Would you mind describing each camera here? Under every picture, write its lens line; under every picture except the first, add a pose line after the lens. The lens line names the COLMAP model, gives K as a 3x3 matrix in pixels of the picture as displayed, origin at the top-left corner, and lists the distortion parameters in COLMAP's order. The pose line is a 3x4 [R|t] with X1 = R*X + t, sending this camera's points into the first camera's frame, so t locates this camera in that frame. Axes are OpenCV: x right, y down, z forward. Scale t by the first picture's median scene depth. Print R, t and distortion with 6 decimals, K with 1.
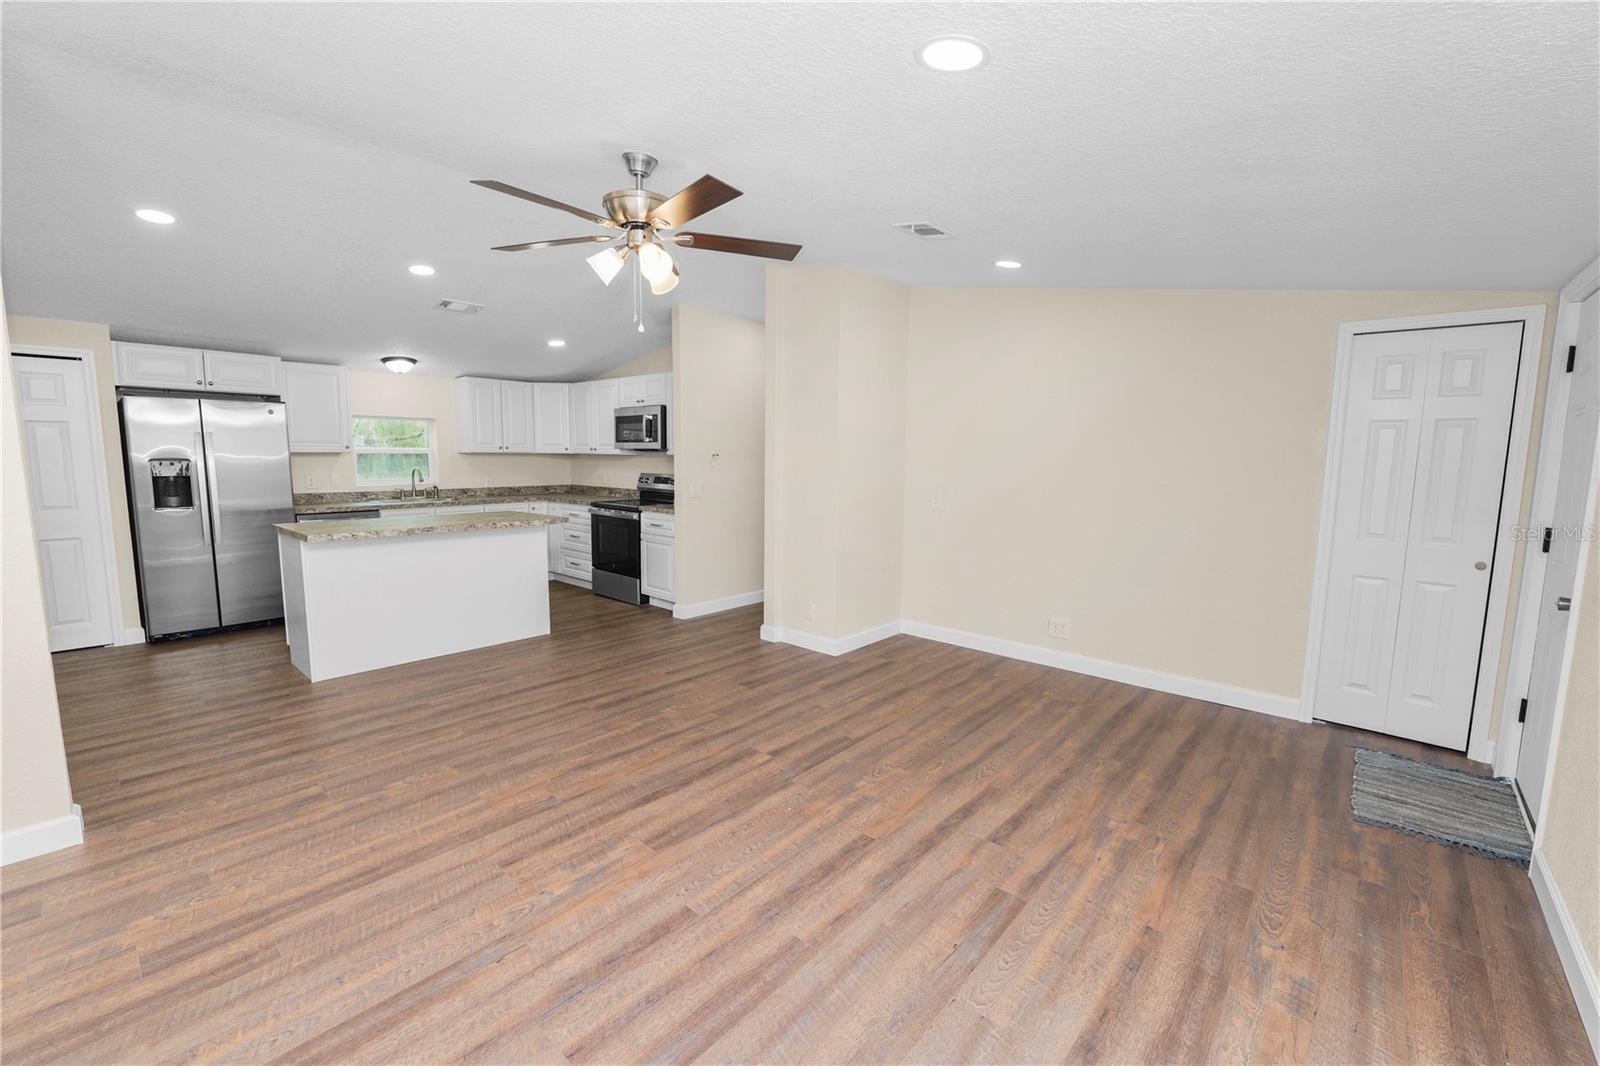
lens RADIAL K [[656.5, 0, 797.7], [0, 656.5, 532.3], [0, 0, 1]] dist [-0.009263, 0.000162]
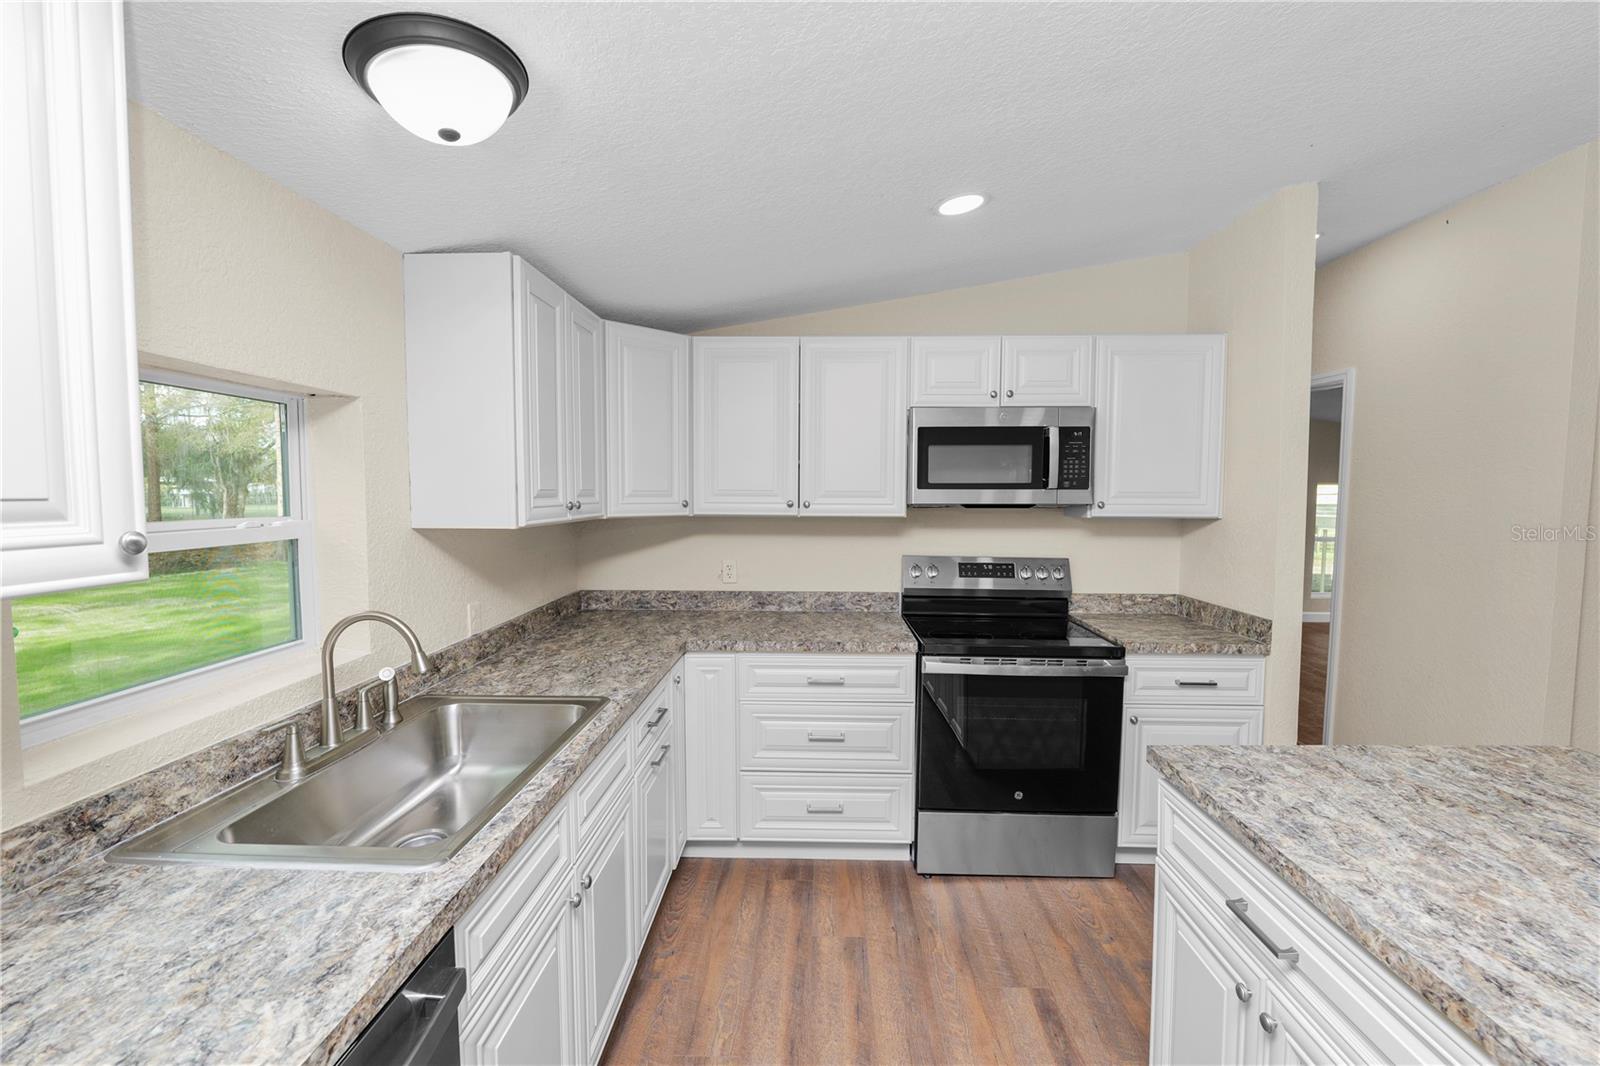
lens RADIAL K [[657.9, 0, 801.1], [0, 657.9, 532.4], [0, 0, 1]] dist [-0.009248, 0.000452]
pose [[0.767756, -0.049576, 0.638822, -0.648896], [0.081517, 0.996458, -0.020640, -0.115436], [-0.635536, 0.067922, 0.769078, 0.785262]]
